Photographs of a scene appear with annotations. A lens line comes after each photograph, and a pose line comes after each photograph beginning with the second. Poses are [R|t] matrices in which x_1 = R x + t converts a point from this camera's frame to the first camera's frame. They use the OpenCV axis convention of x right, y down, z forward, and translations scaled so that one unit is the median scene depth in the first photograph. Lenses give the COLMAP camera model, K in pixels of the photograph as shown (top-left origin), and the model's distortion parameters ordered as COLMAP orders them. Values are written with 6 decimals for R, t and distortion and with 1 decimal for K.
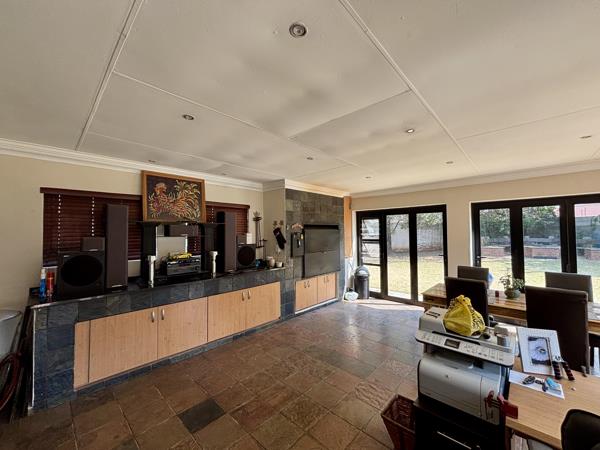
lens RADIAL K [[240.1, 0, 302.1], [0, 240.1, 224.8], [0, 0, 1]] dist [-0.005076, 0.000493]
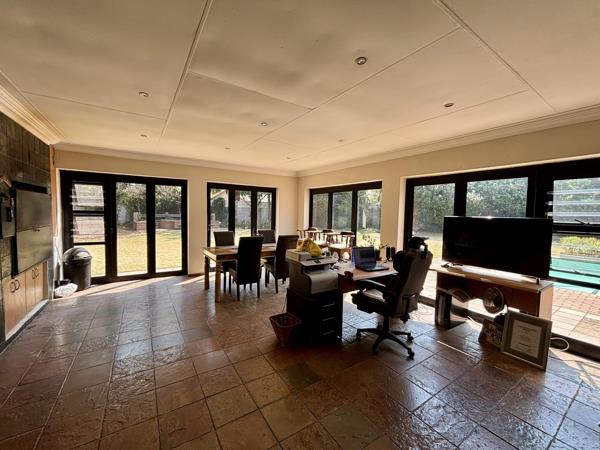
lens RADIAL K [[240.1, 0, 298.9], [0, 240.1, 225.3], [0, 0, 1]] dist [-0.005076, 0.000493]
pose [[0.240037, -0.042327, 0.969841, -0.382009], [-0.054541, 0.996883, 0.057006, 0.035237], [-0.969230, -0.066580, 0.236980, 0.225936]]
